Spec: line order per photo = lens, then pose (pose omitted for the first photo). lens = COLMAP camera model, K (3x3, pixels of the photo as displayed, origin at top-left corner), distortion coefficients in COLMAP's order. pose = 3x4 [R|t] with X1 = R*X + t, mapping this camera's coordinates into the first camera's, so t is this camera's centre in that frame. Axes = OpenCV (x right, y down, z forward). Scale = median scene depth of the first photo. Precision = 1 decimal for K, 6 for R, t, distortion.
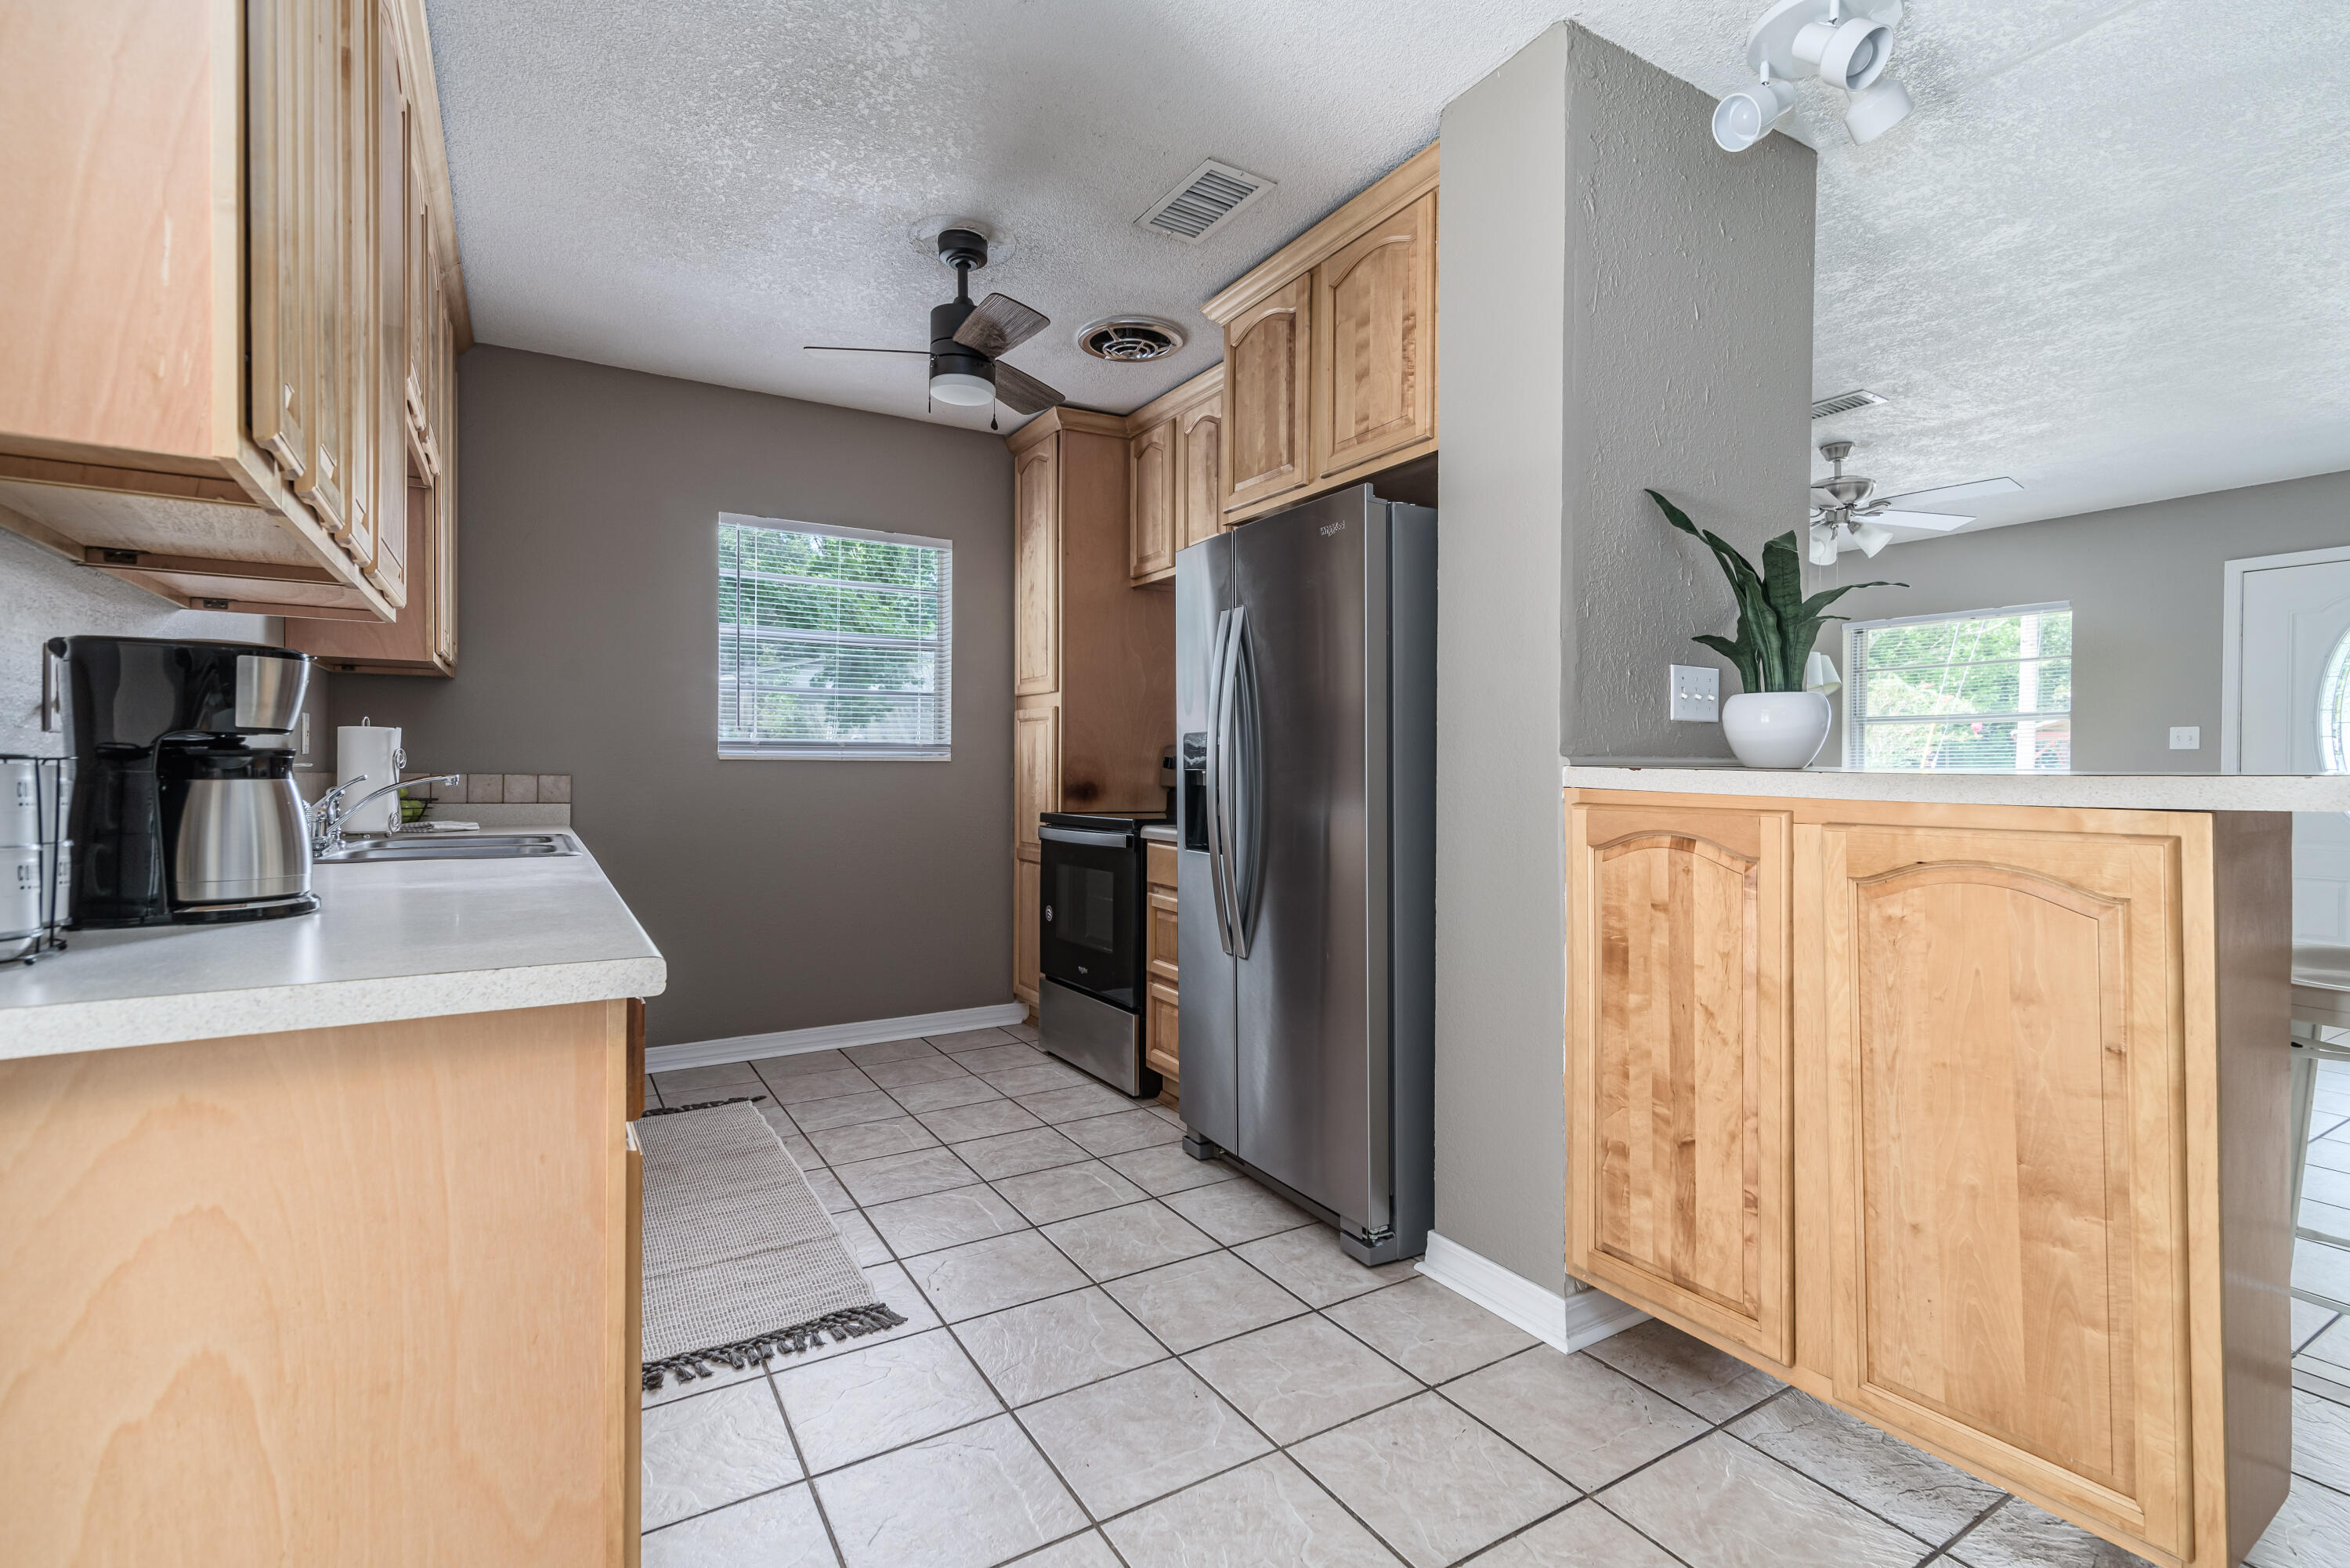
lens RADIAL K [[1072.7, 0, 1179.5], [0, 1072.7, 772.2], [0, 0, 1]] dist [0.002788, 0.001065]
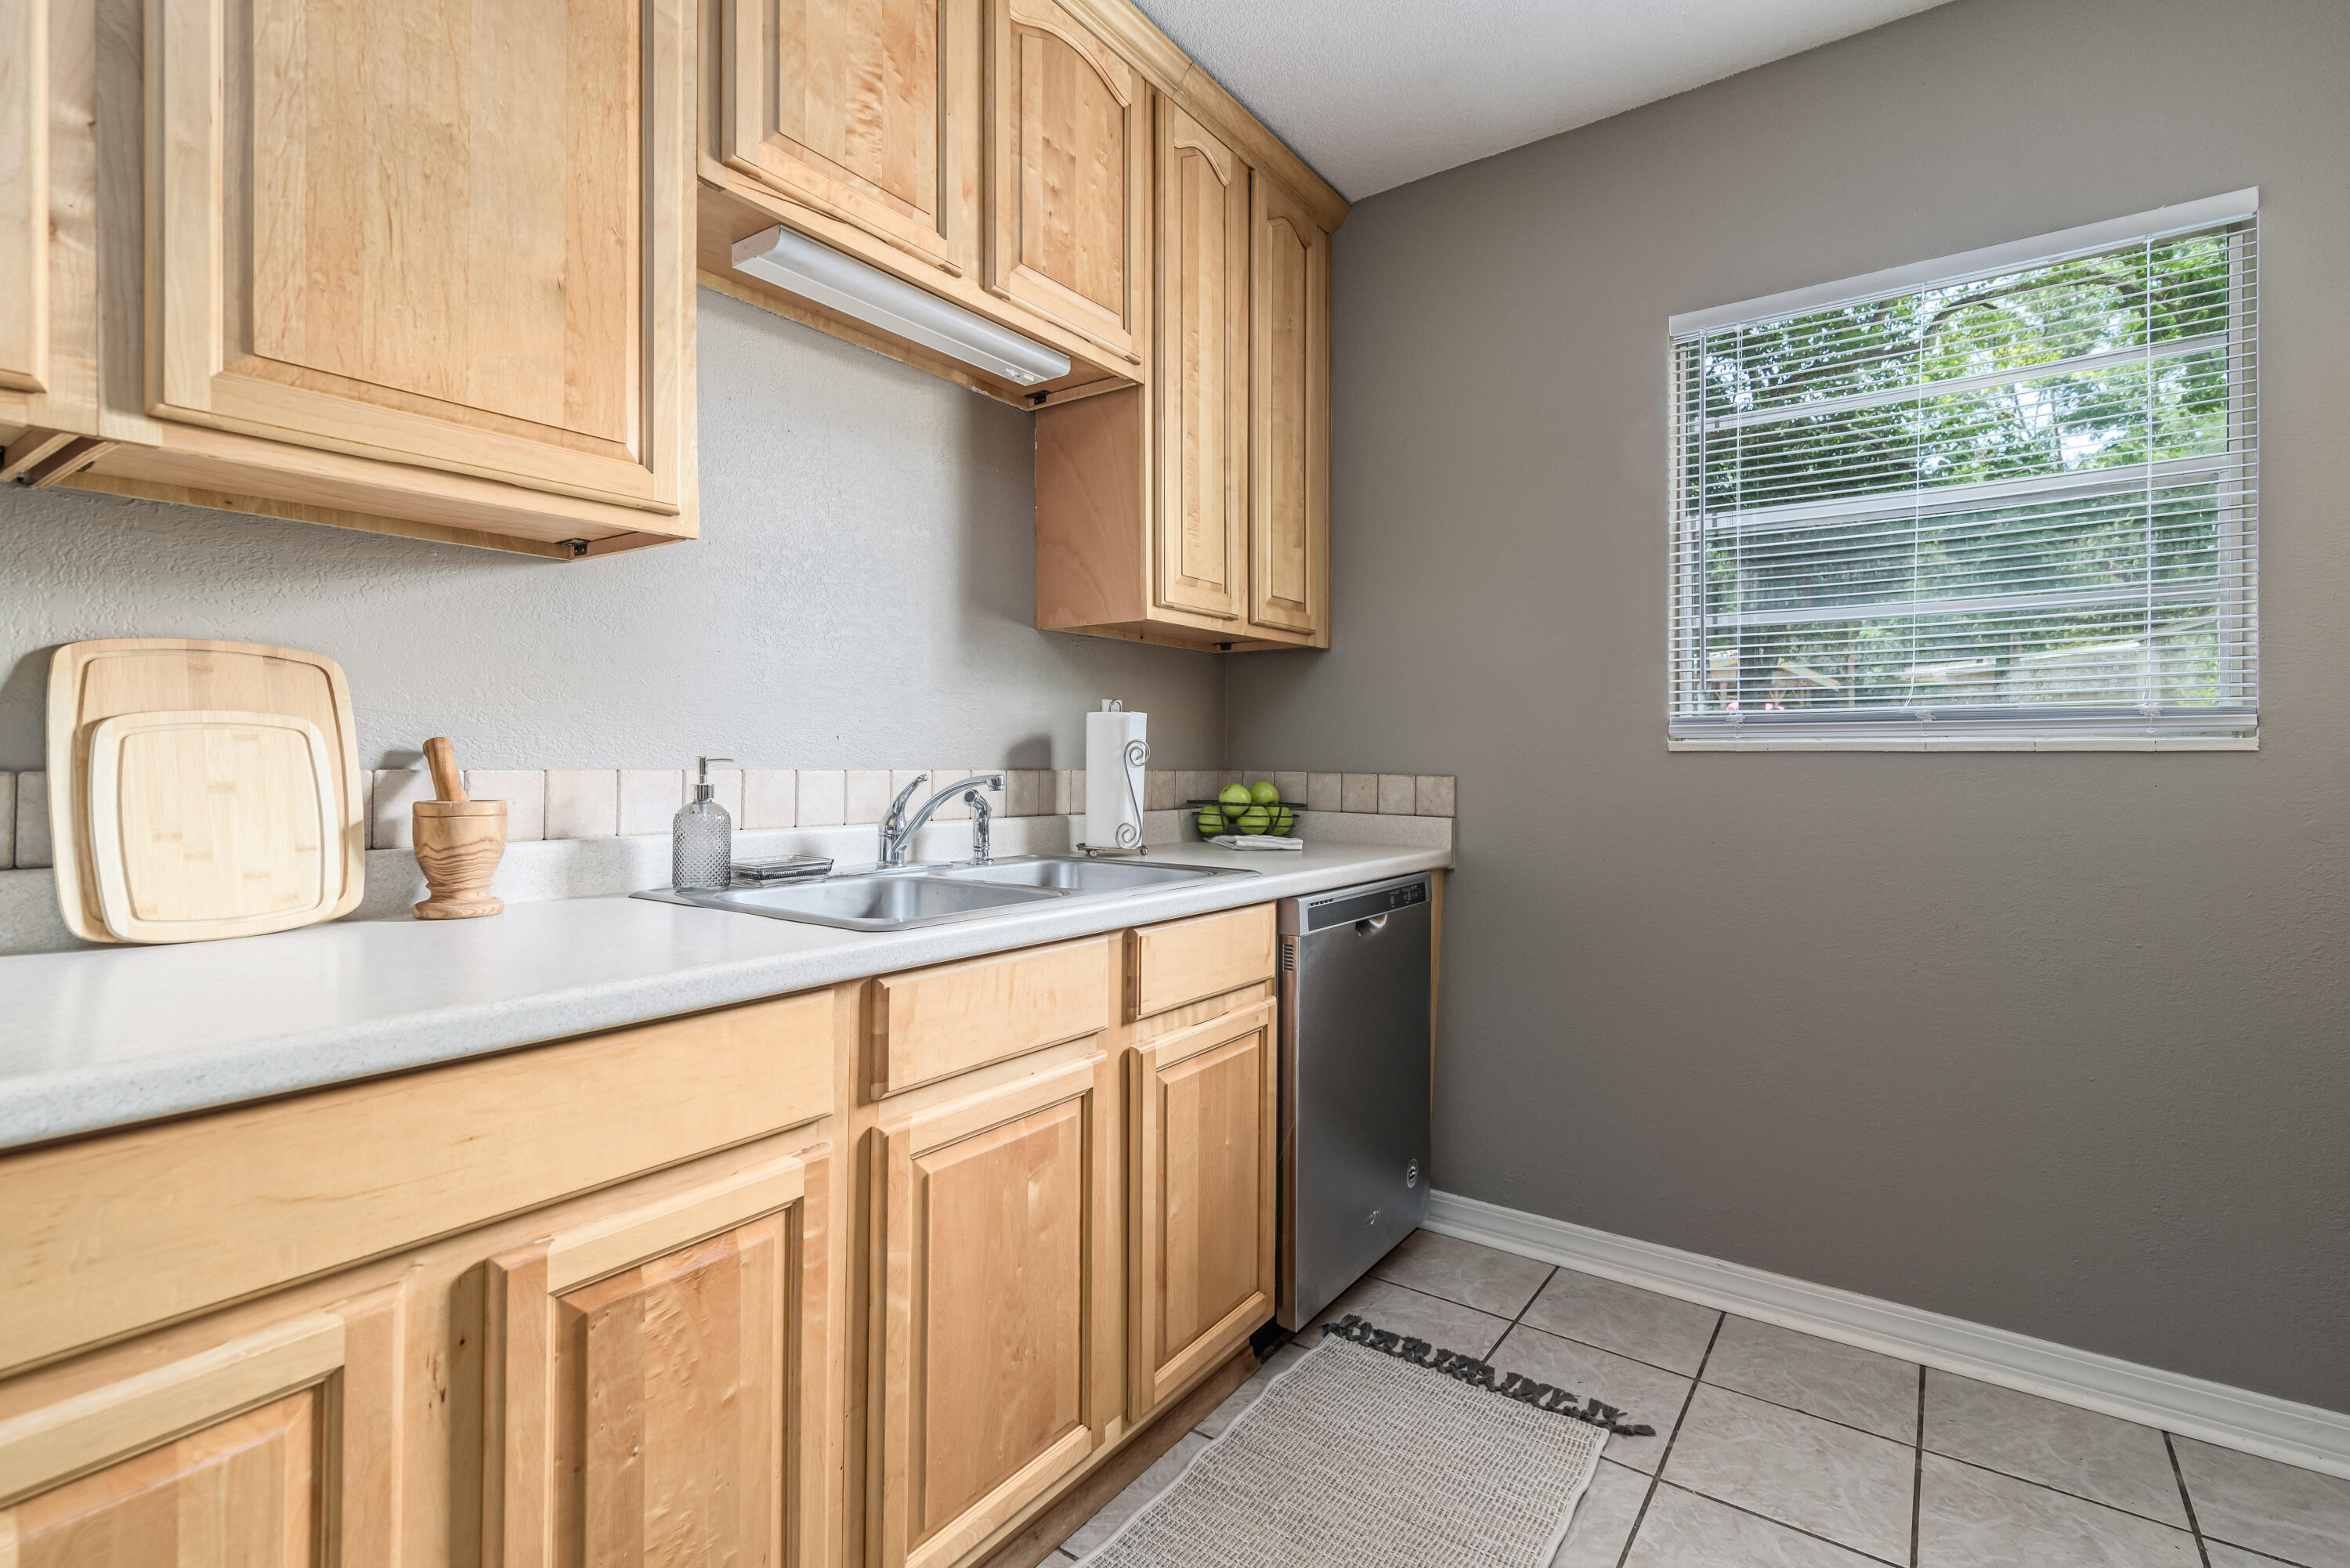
lens RADIAL K [[1072.7, 0, 1177.1], [0, 1072.7, 761.0], [0, 0, 1]] dist [0.002788, 0.001065]
pose [[0.383604, 0.003332, -0.923492, -0.012039], [-0.006134, 0.999981, 0.001060, -0.005652], [0.923477, 0.005258, 0.383617, 0.522572]]
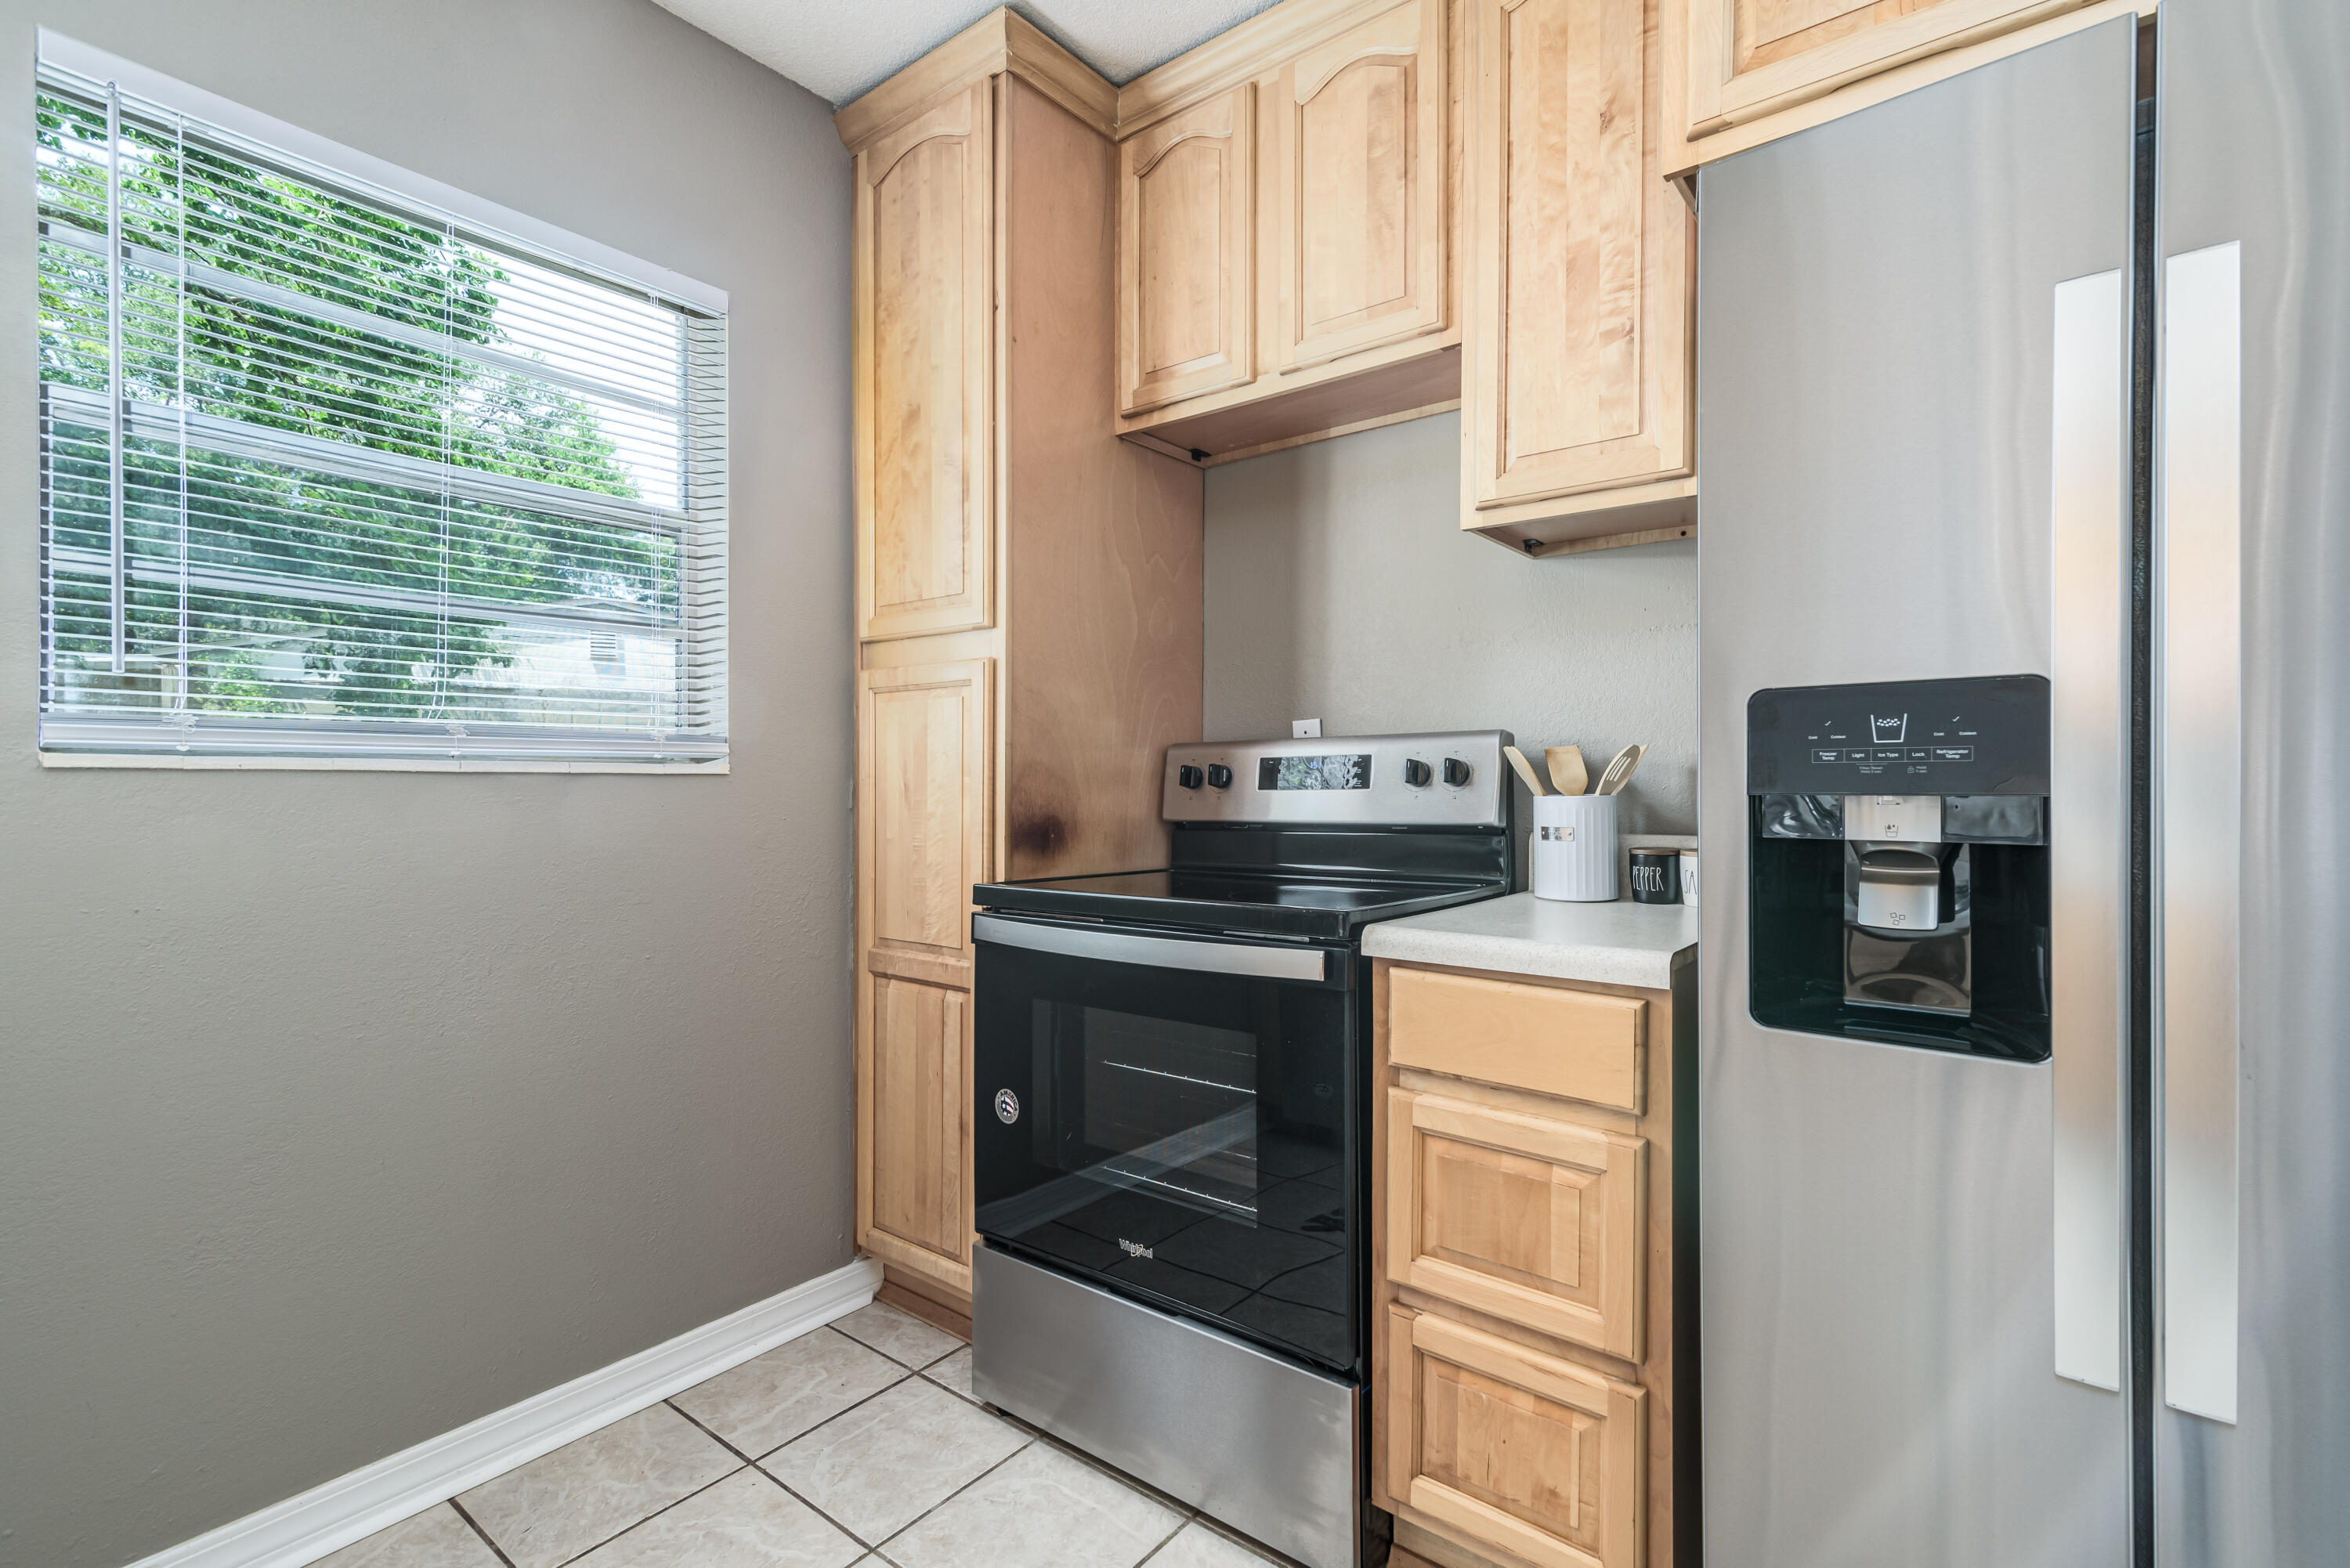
lens RADIAL K [[1072.7, 0, 1185.3], [0, 1072.7, 786.2], [0, 0, 1]] dist [0.002788, 0.001065]
pose [[0.936815, -0.004651, 0.349795, -0.206449], [0.005489, 0.999984, -0.001404, -0.003656], [-0.349783, 0.003235, 0.936825, 0.538041]]
